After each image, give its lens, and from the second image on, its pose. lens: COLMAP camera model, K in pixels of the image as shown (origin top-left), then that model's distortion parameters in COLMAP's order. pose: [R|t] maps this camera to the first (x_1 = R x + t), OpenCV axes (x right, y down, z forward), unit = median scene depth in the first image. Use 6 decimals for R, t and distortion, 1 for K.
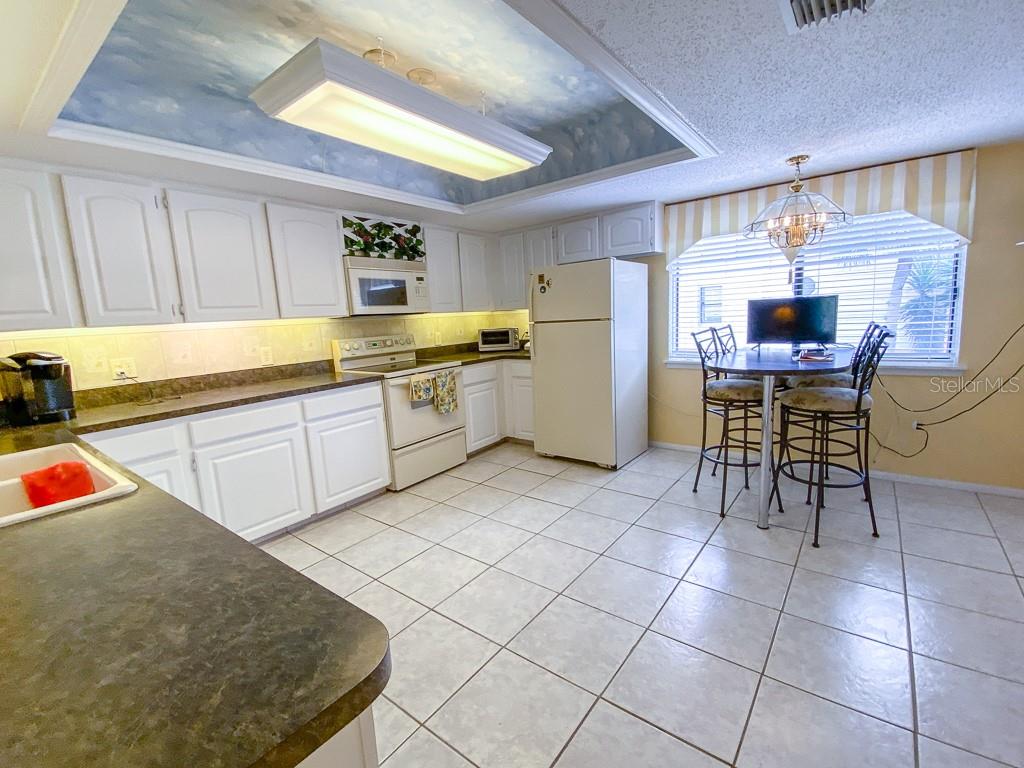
lens RADIAL K [[430.8, 0, 512.0], [0, 430.8, 384.0], [0, 0, 1]] dist [-0.000118, -0.000658]
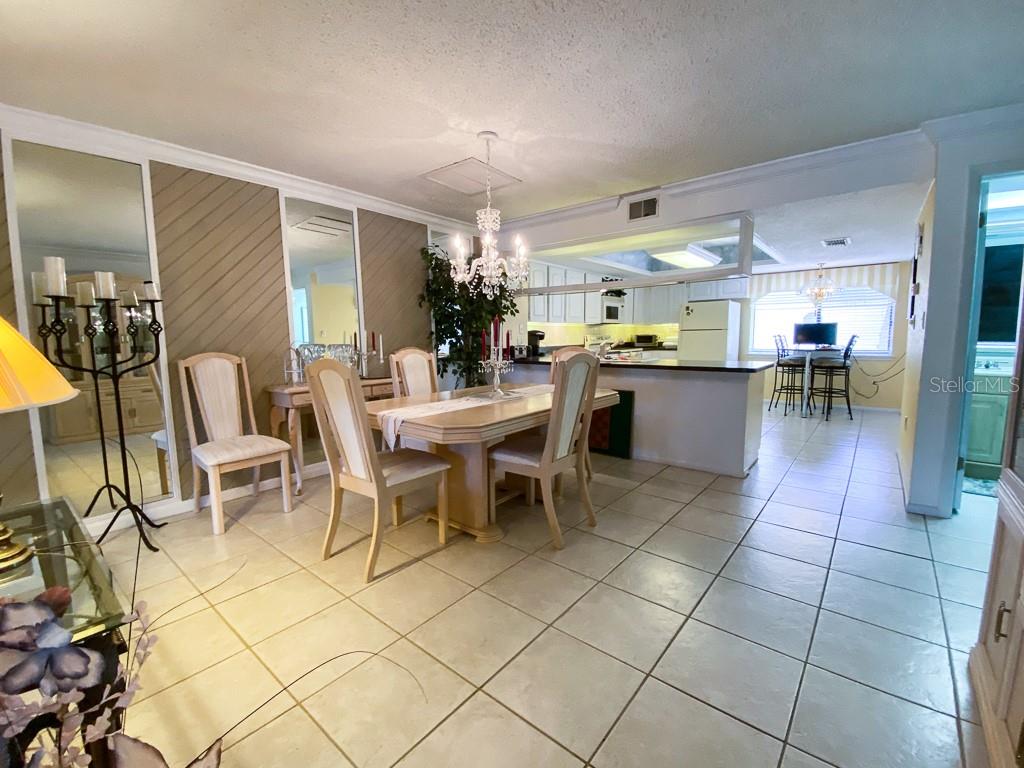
lens RADIAL K [[430.8, 0, 512.0], [0, 430.8, 384.0], [0, 0, 1]] dist [-0.000118, -0.000658]
pose [[0.999006, 0.043070, -0.011463, -0.812846], [-0.043526, 0.998121, -0.043128, 0.257651], [0.009584, 0.043584, 0.999004, -1.125976]]
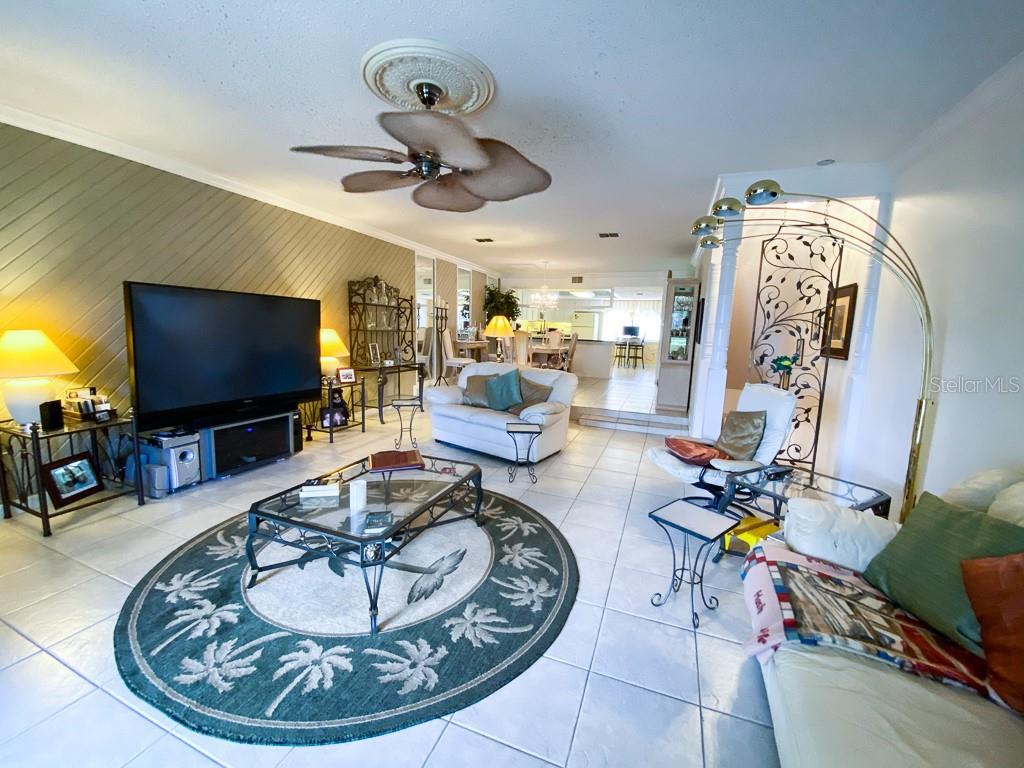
lens RADIAL K [[430.8, 0, 512.0], [0, 430.8, 384.0], [0, 0, 1]] dist [-0.000118, -0.000658]
pose [[0.938009, 0.039612, 0.344340, -2.147865], [-0.030152, 0.999007, -0.032788, 0.620332], [-0.345297, 0.020373, 0.938272, -2.930710]]
